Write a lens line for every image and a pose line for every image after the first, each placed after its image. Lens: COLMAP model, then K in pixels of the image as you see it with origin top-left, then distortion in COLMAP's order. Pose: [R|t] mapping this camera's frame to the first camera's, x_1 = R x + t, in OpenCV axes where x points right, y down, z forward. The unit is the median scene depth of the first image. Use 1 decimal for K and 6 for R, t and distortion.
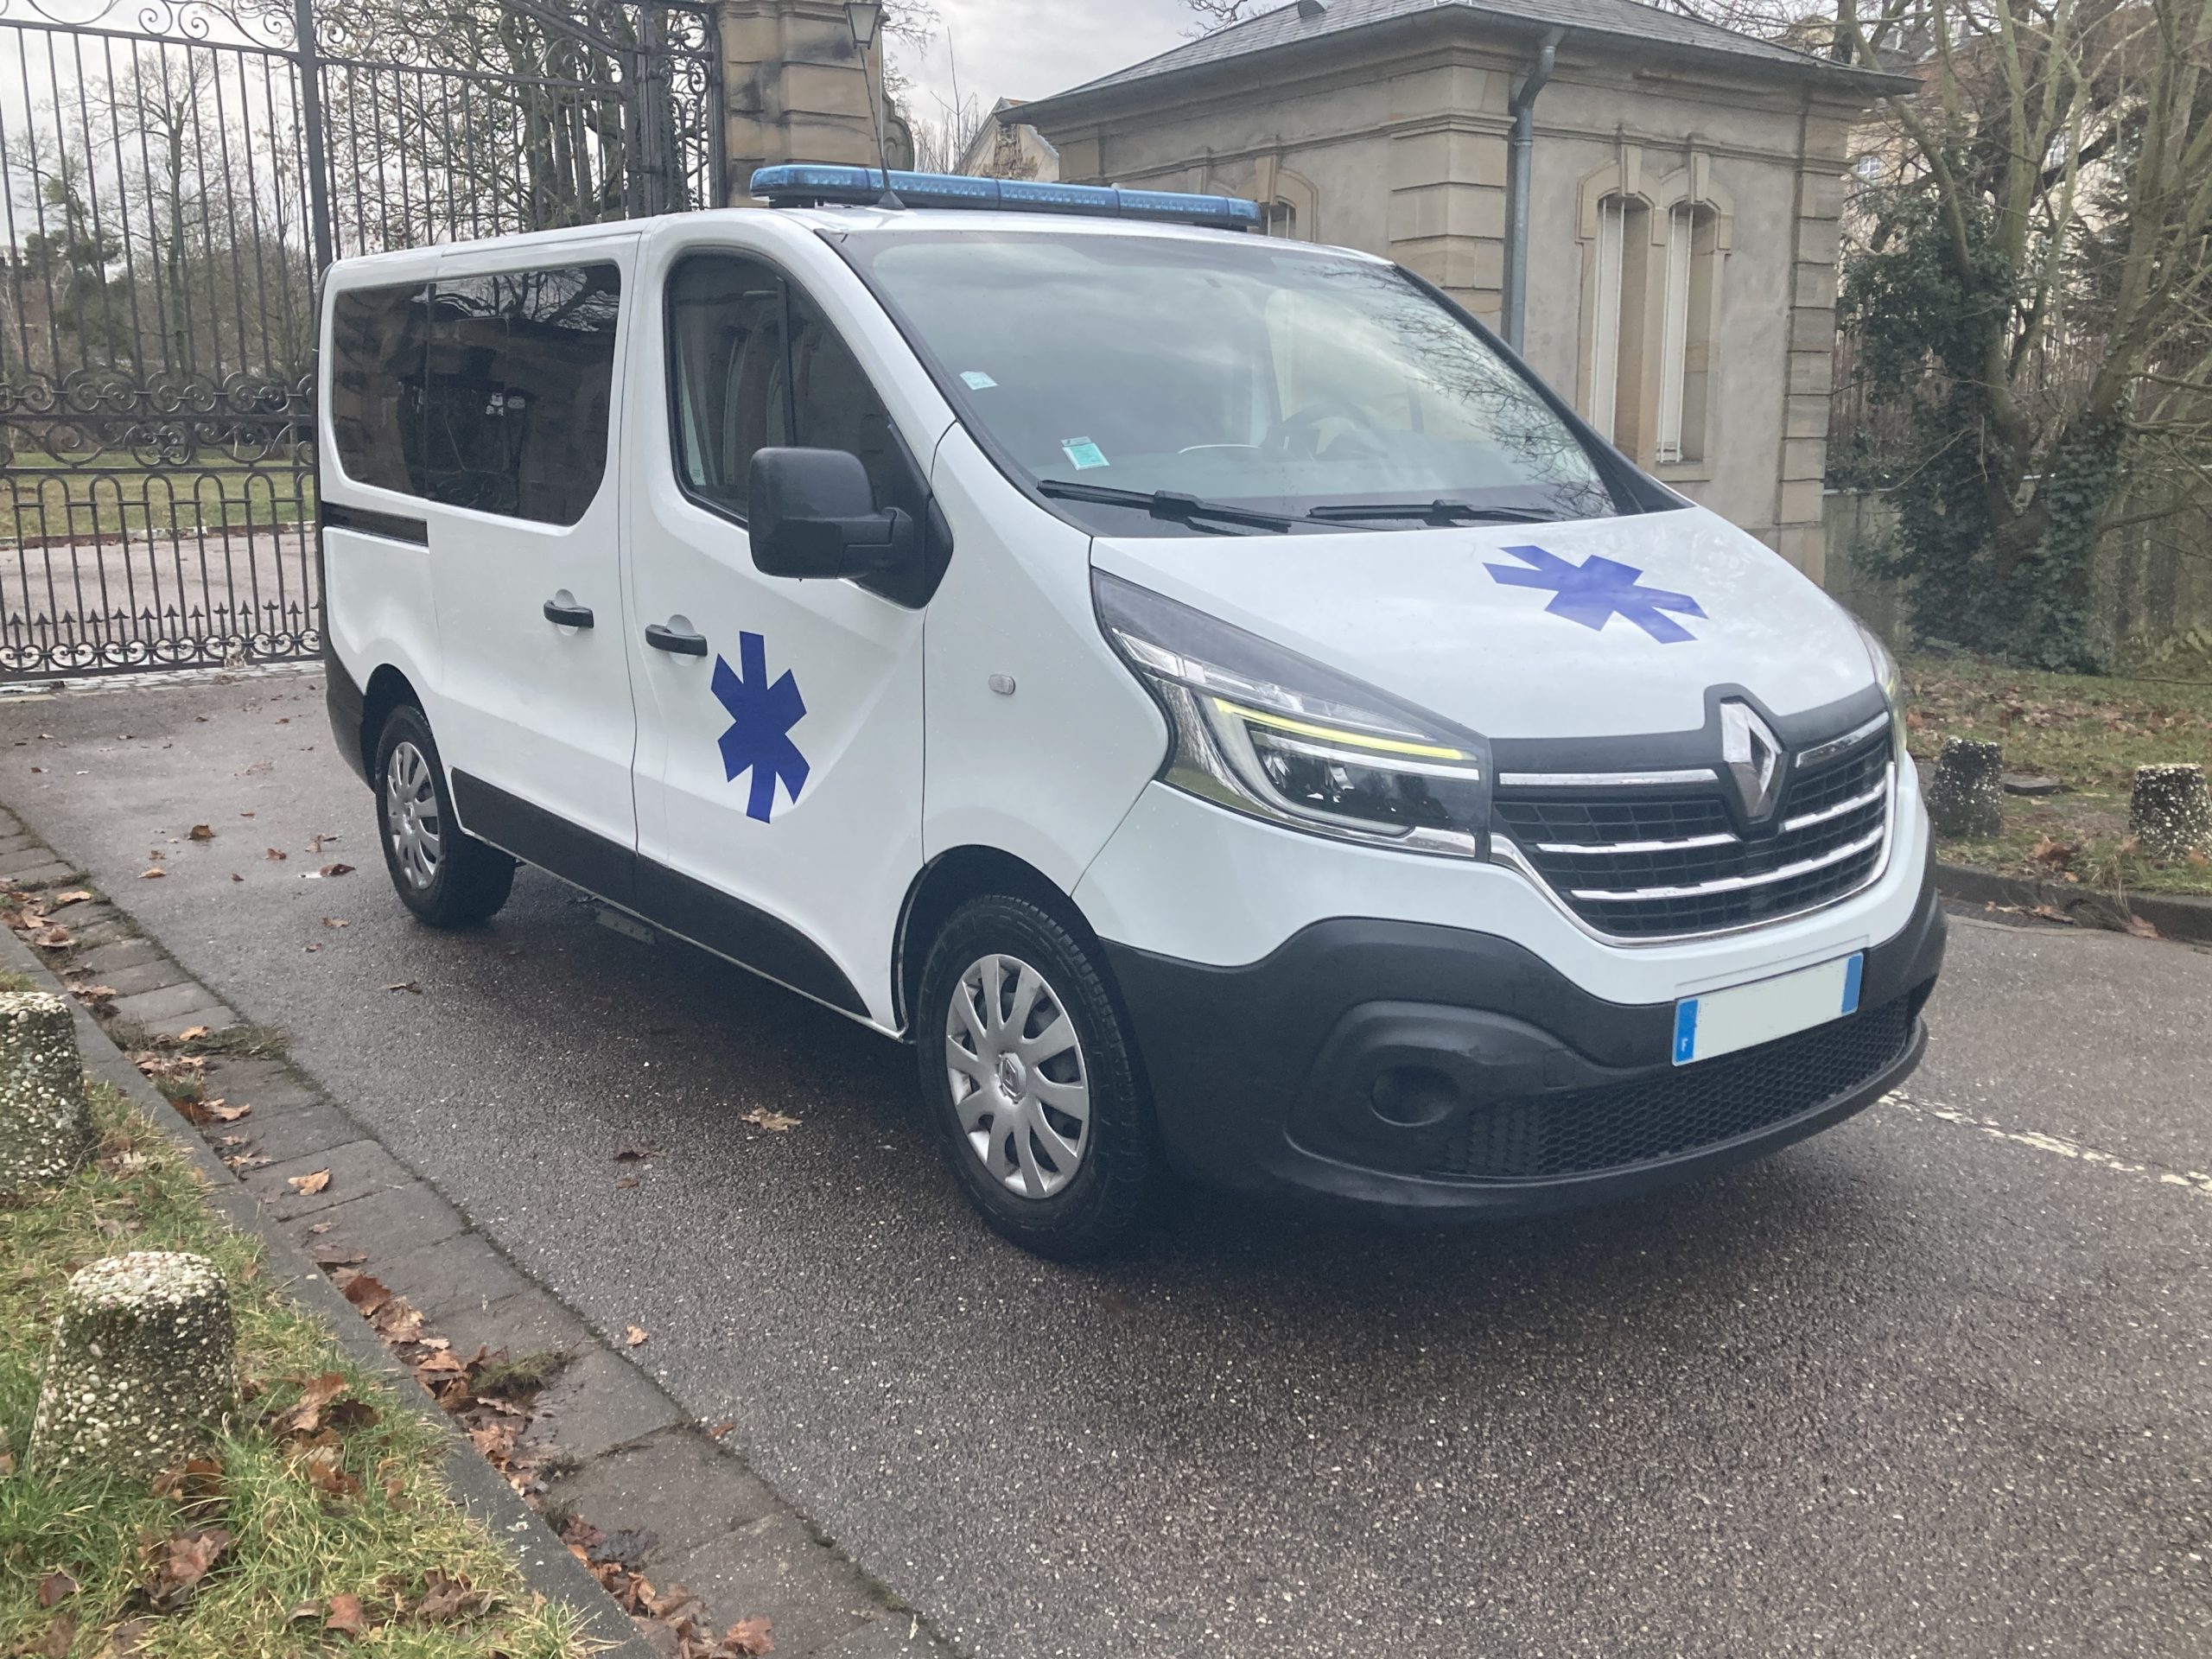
lens RADIAL K [[1972.6, 0, 1119.7], [0, 1972.6, 841.0], [0, 0, 1]] dist [0.012886, 0.017832]
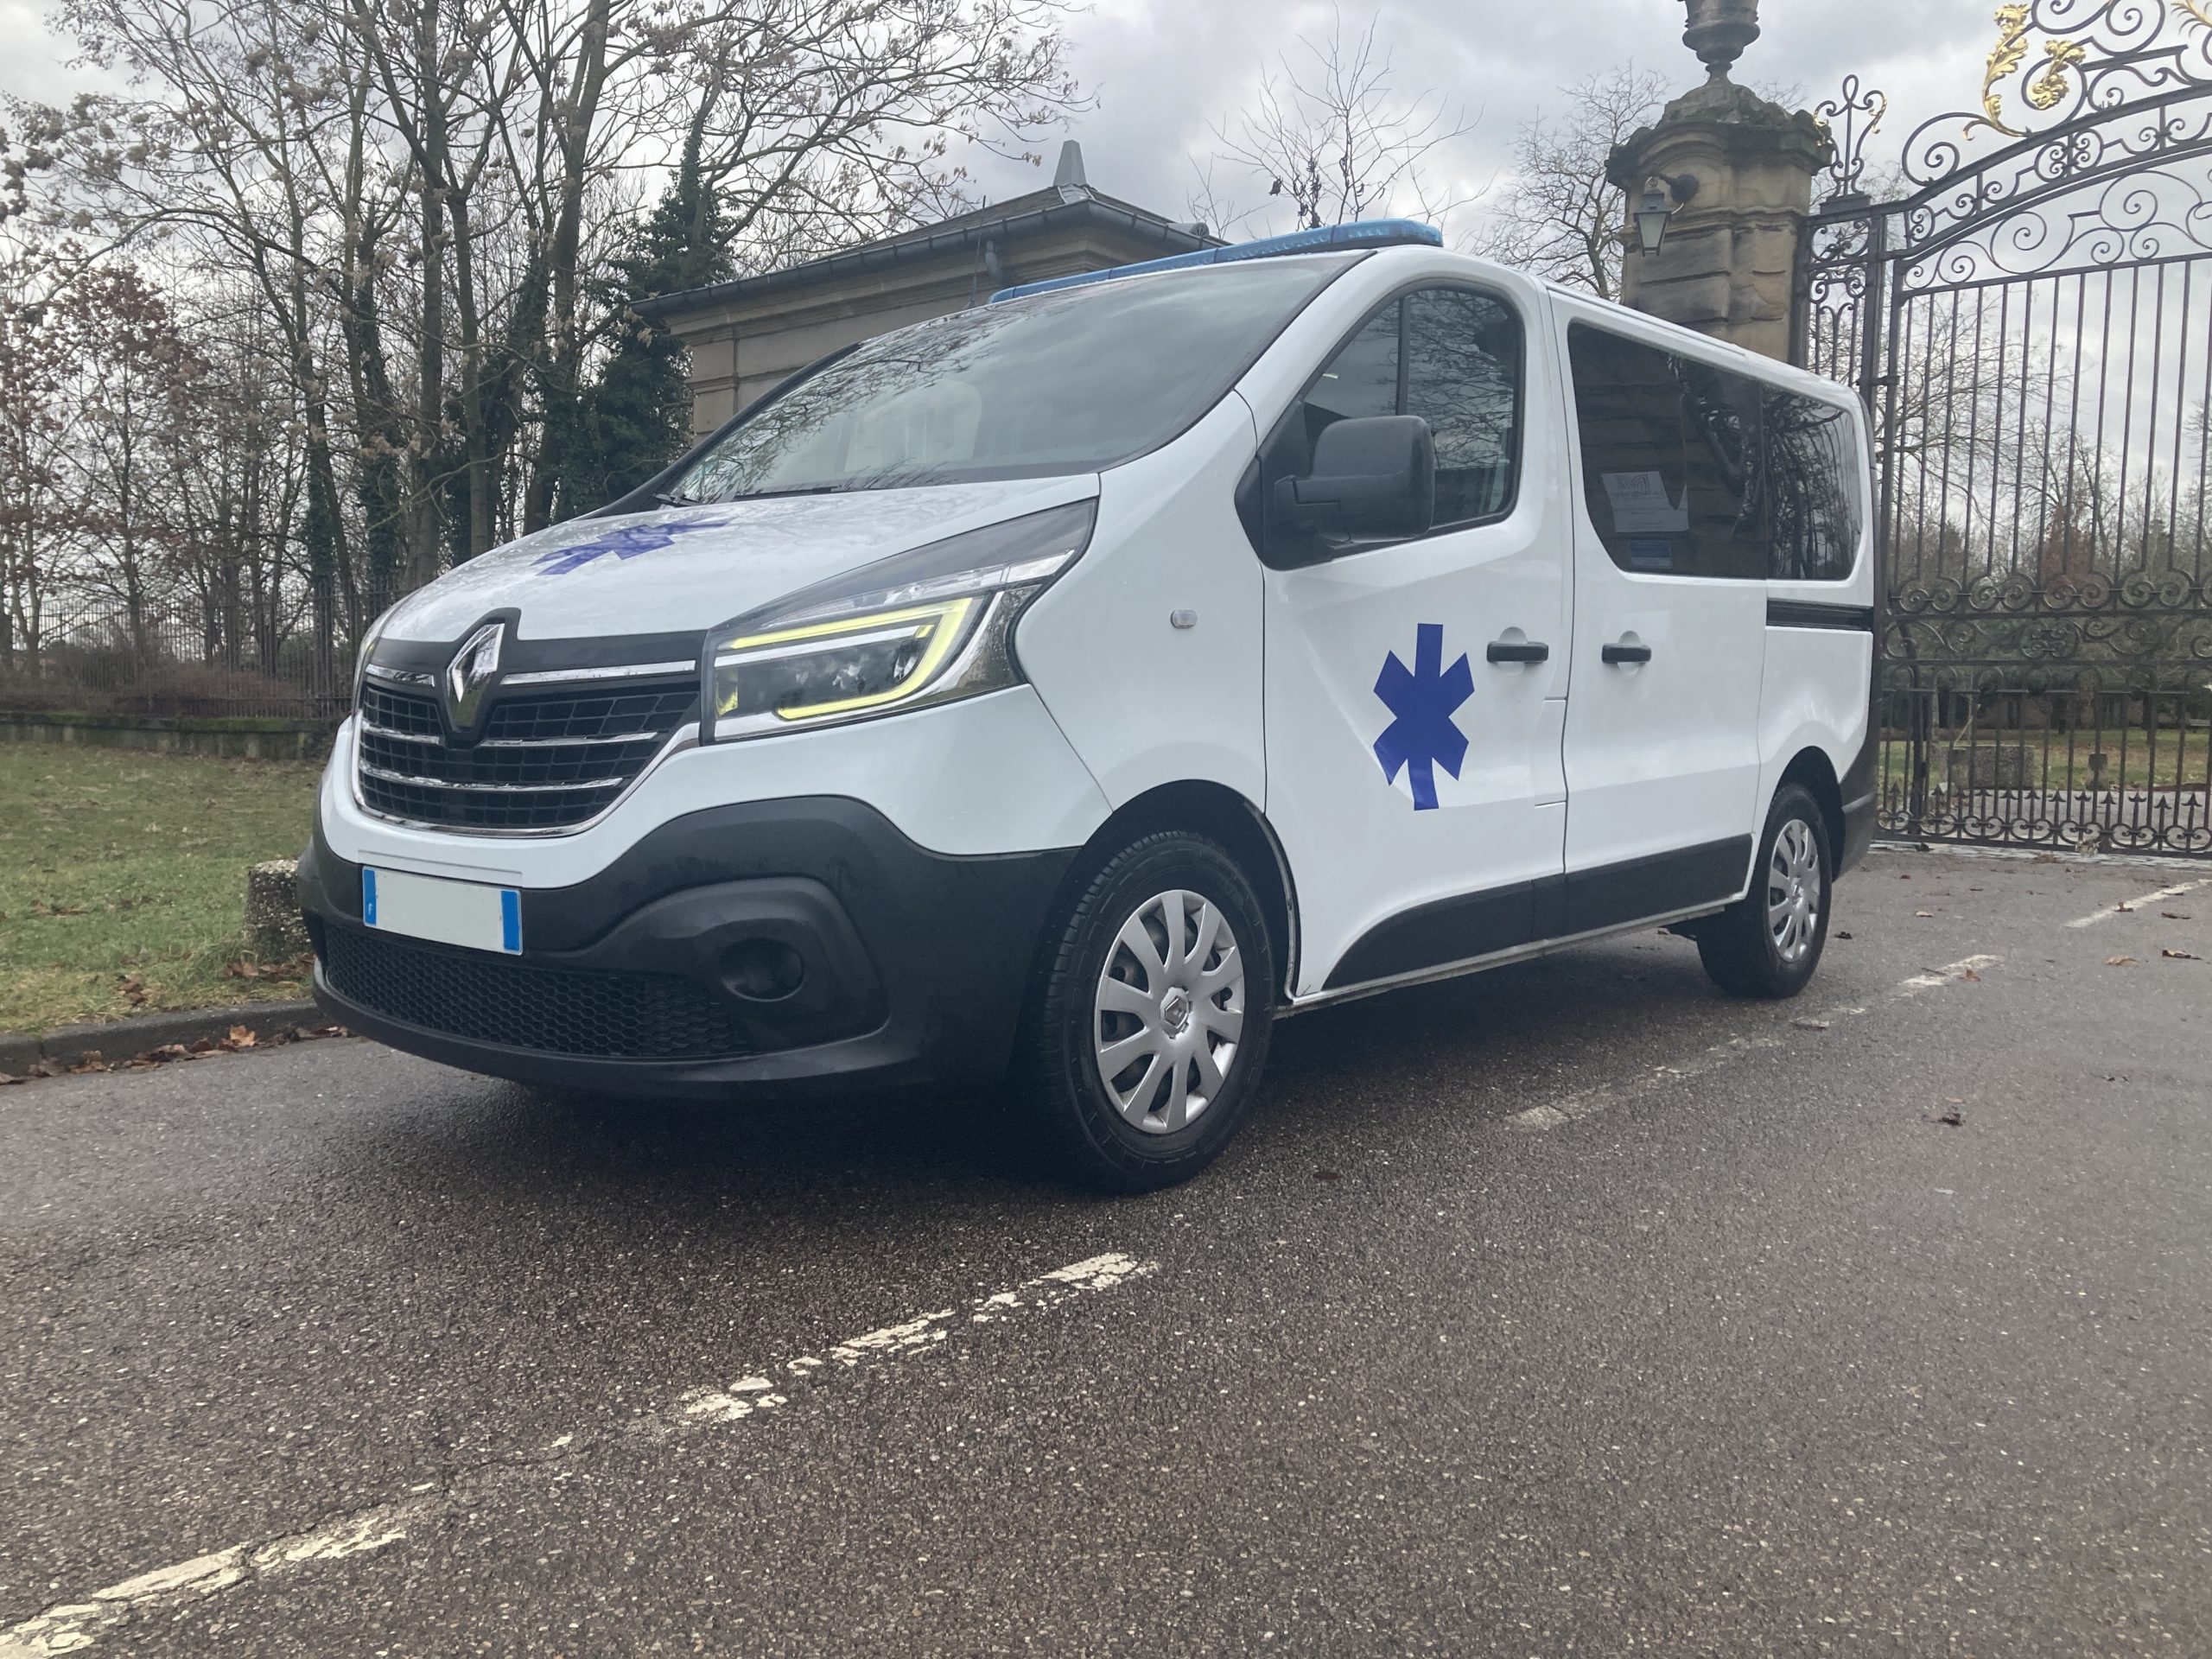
lens RADIAL K [[1812.2, 0, 1097.1], [0, 1812.2, 845.7], [0, 0, 1]] dist [0.058798, -0.090375]
pose [[0.208579, 0.083957, -0.974395, 1.077906], [-0.216725, 0.975506, 0.037661, -0.049172], [0.953690, 0.203321, 0.221666, 0.894859]]
